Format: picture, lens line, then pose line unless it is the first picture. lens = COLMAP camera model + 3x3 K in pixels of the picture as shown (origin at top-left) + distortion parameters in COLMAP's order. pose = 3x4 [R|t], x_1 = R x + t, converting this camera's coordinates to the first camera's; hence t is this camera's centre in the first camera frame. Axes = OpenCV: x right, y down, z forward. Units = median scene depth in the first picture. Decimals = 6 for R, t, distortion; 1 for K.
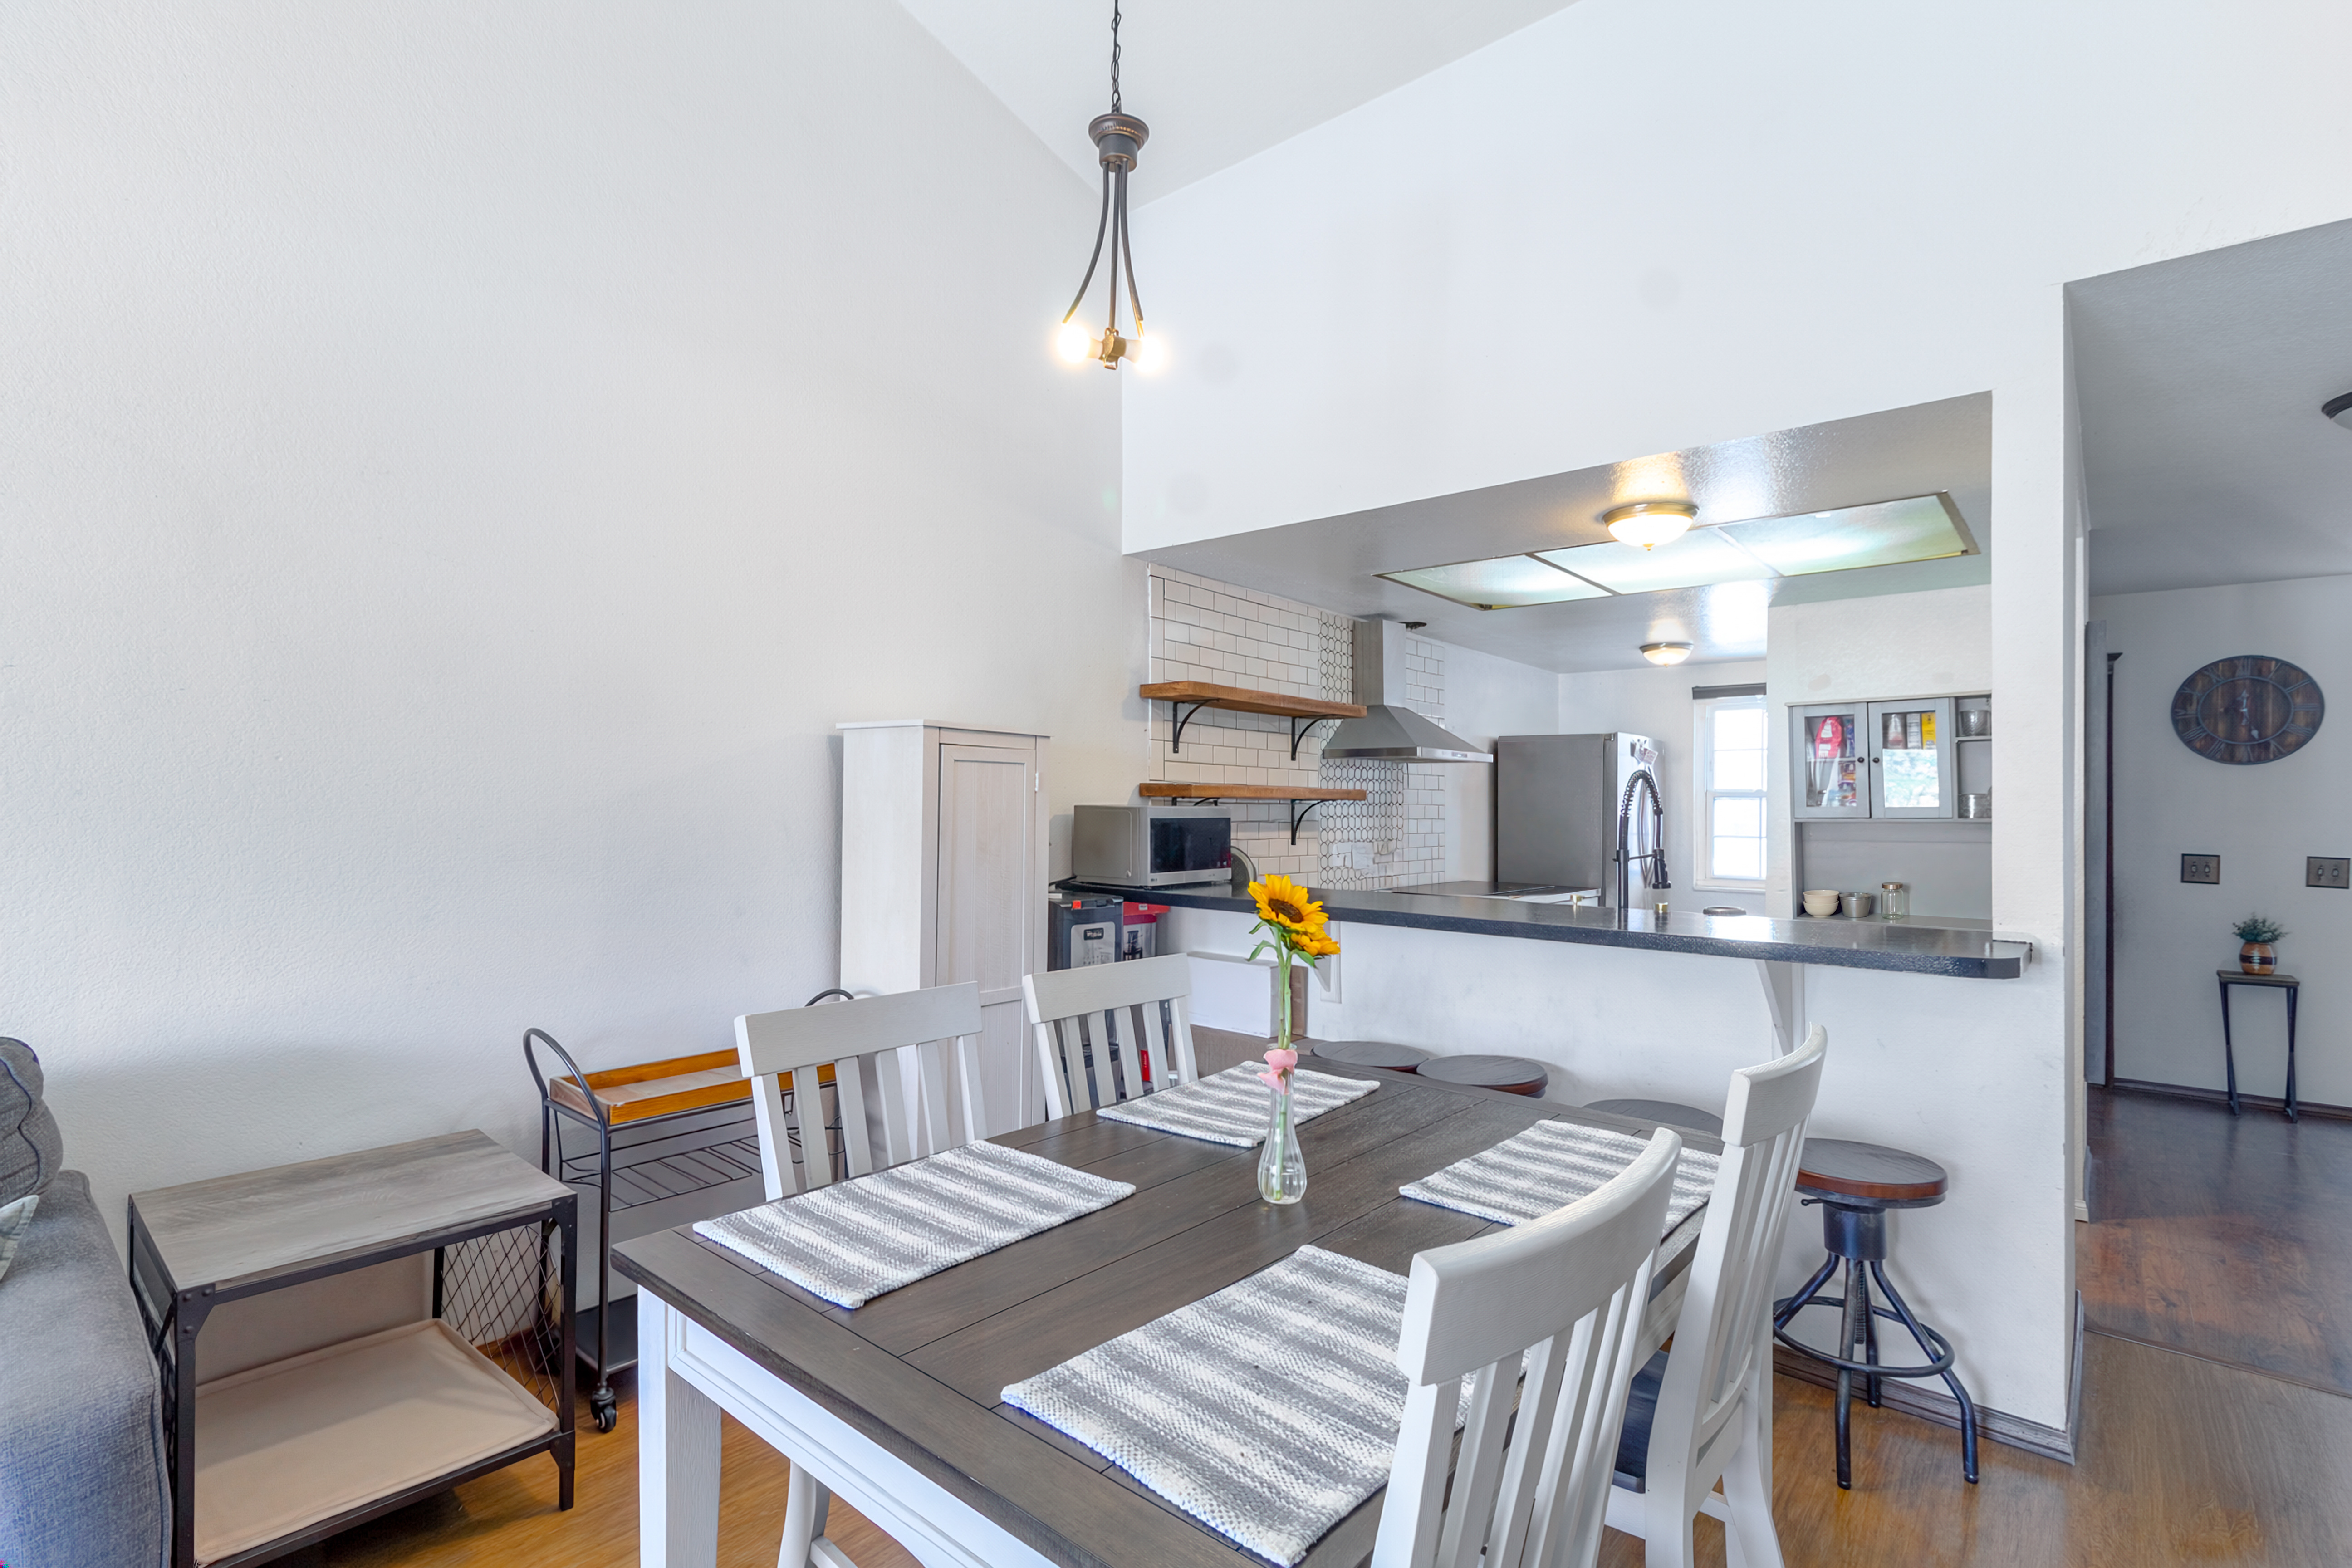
lens RADIAL K [[1093.6, 0, 1169.7], [0, 1093.6, 815.0], [0, 0, 1]] dist [0.002243, 0.000434]
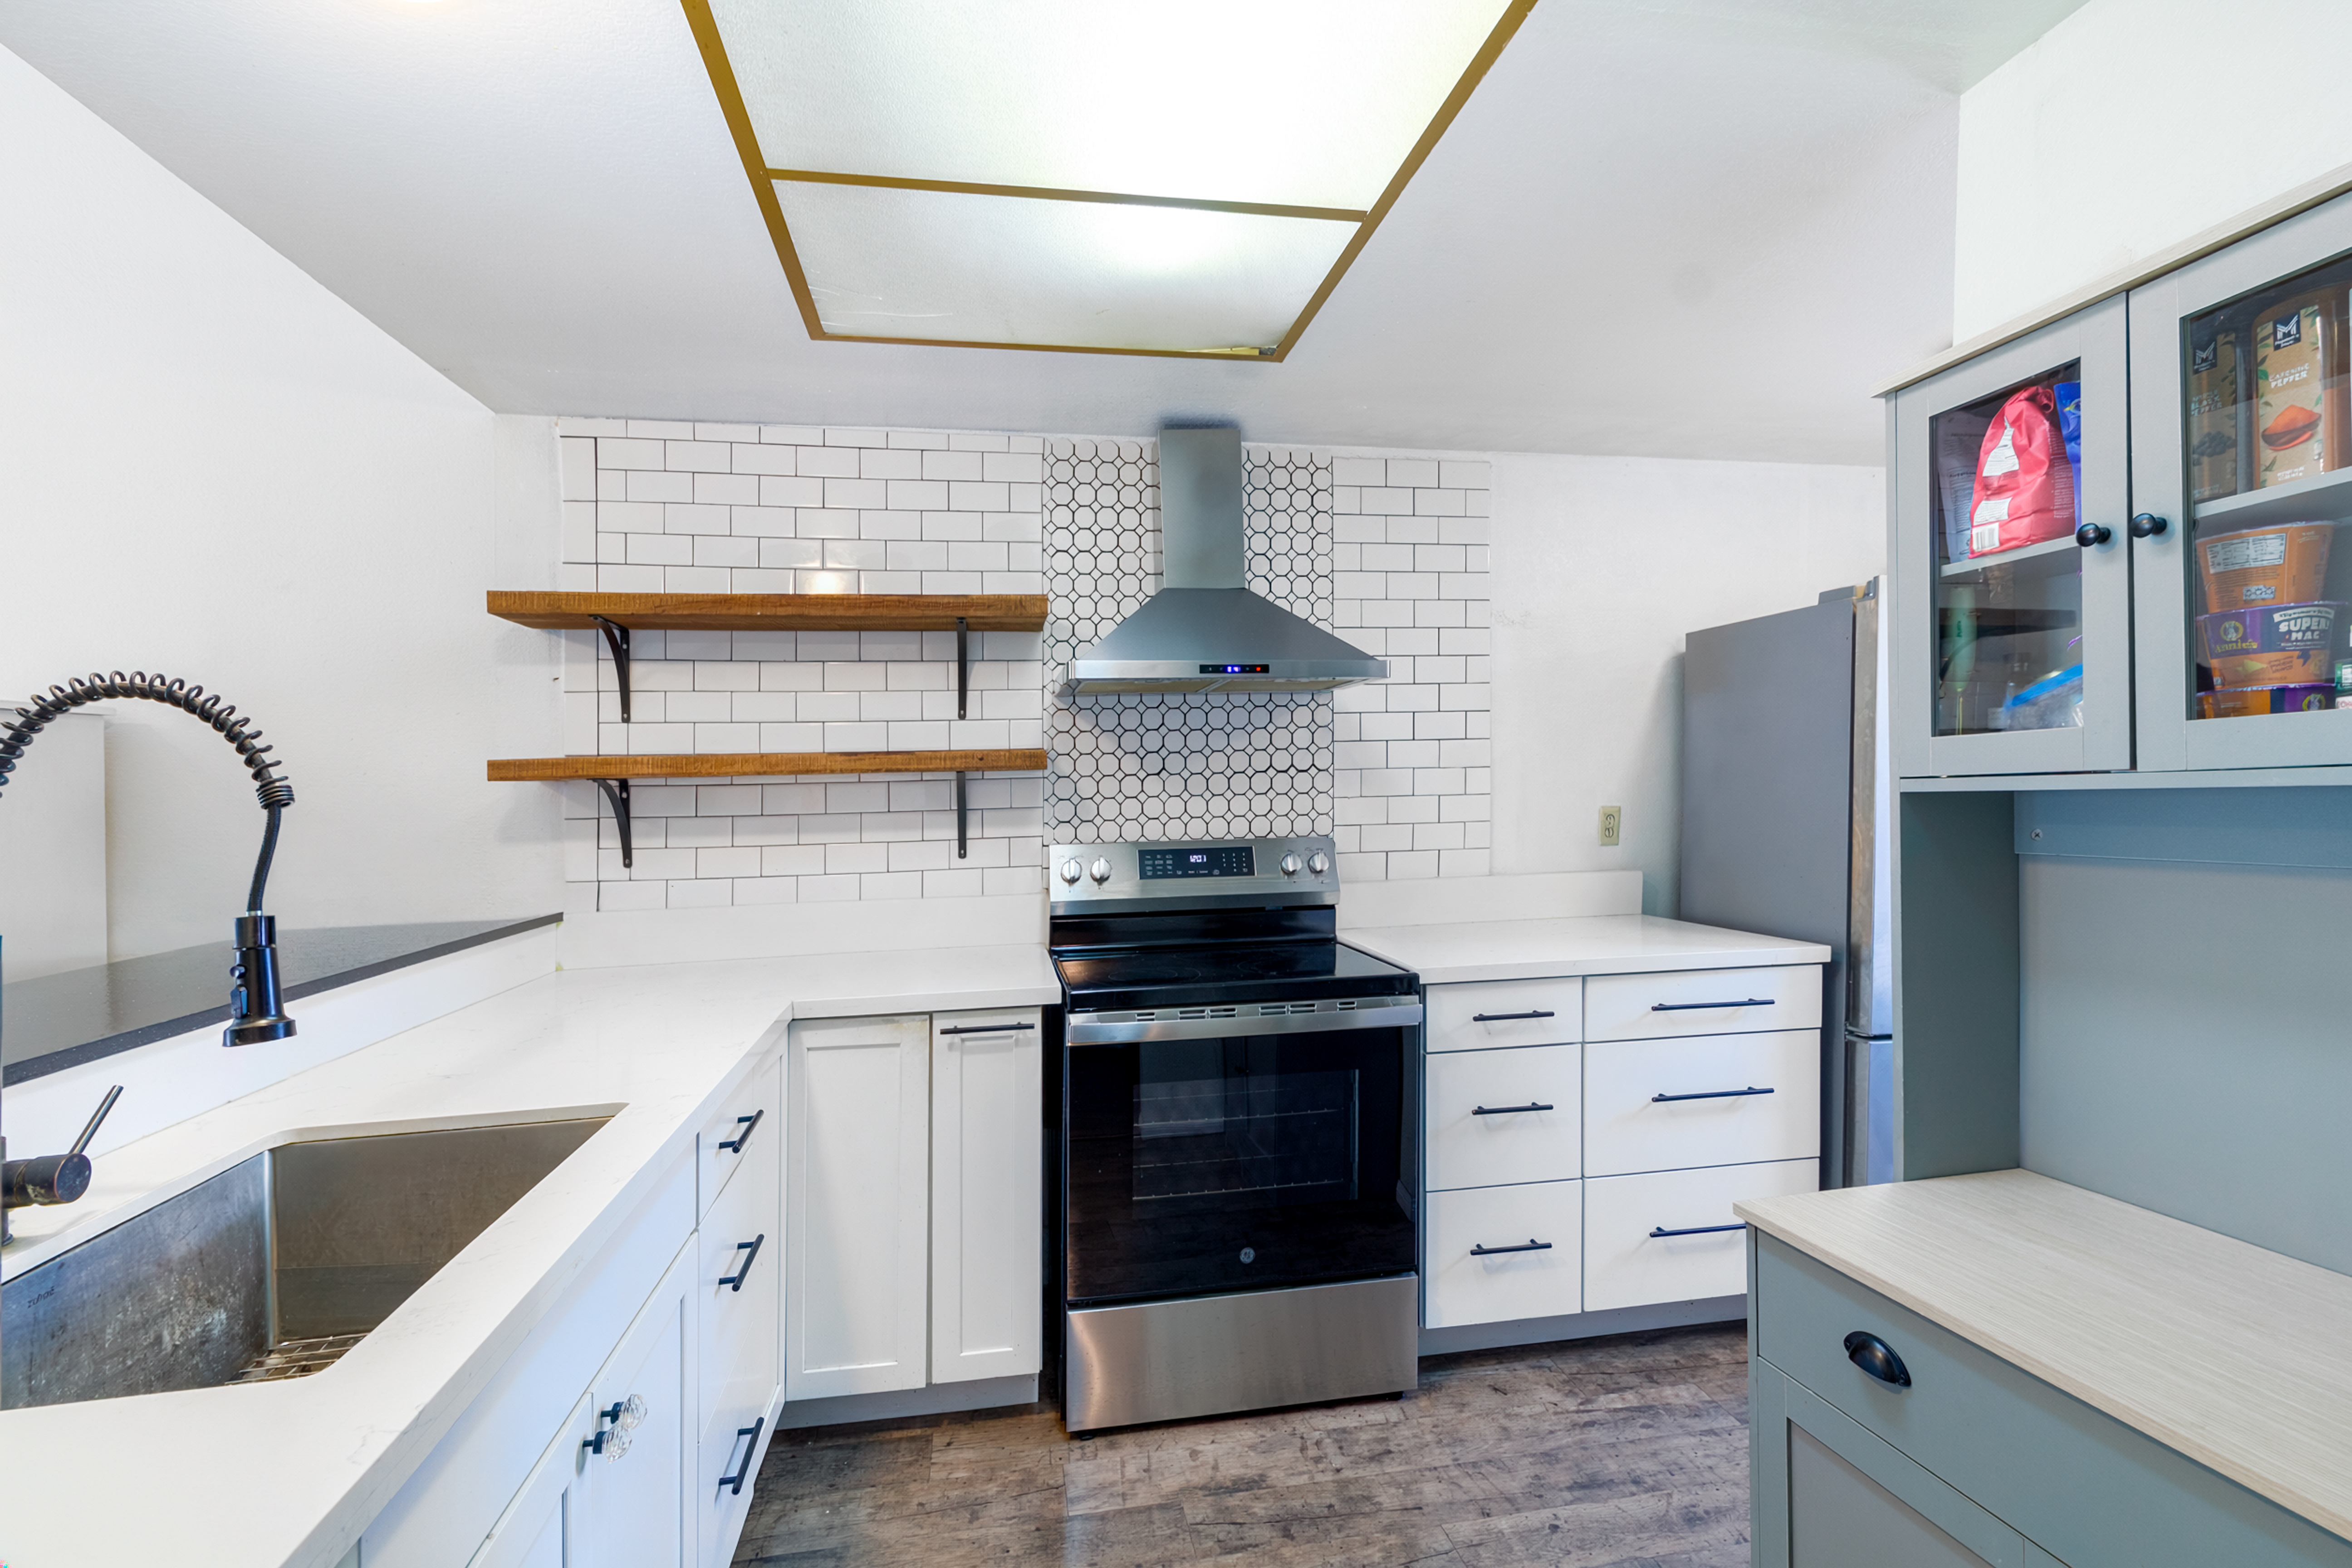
lens RADIAL K [[1093.6, 0, 1175.0], [0, 1093.6, 848.0], [0, 0, 1]] dist [0.002243, 0.000434]
pose [[0.773884, 0.007155, -0.633286, 0.811873], [0.025426, 0.998779, 0.042356, 0.005790], [0.632816, -0.048881, 0.772758, 0.872933]]
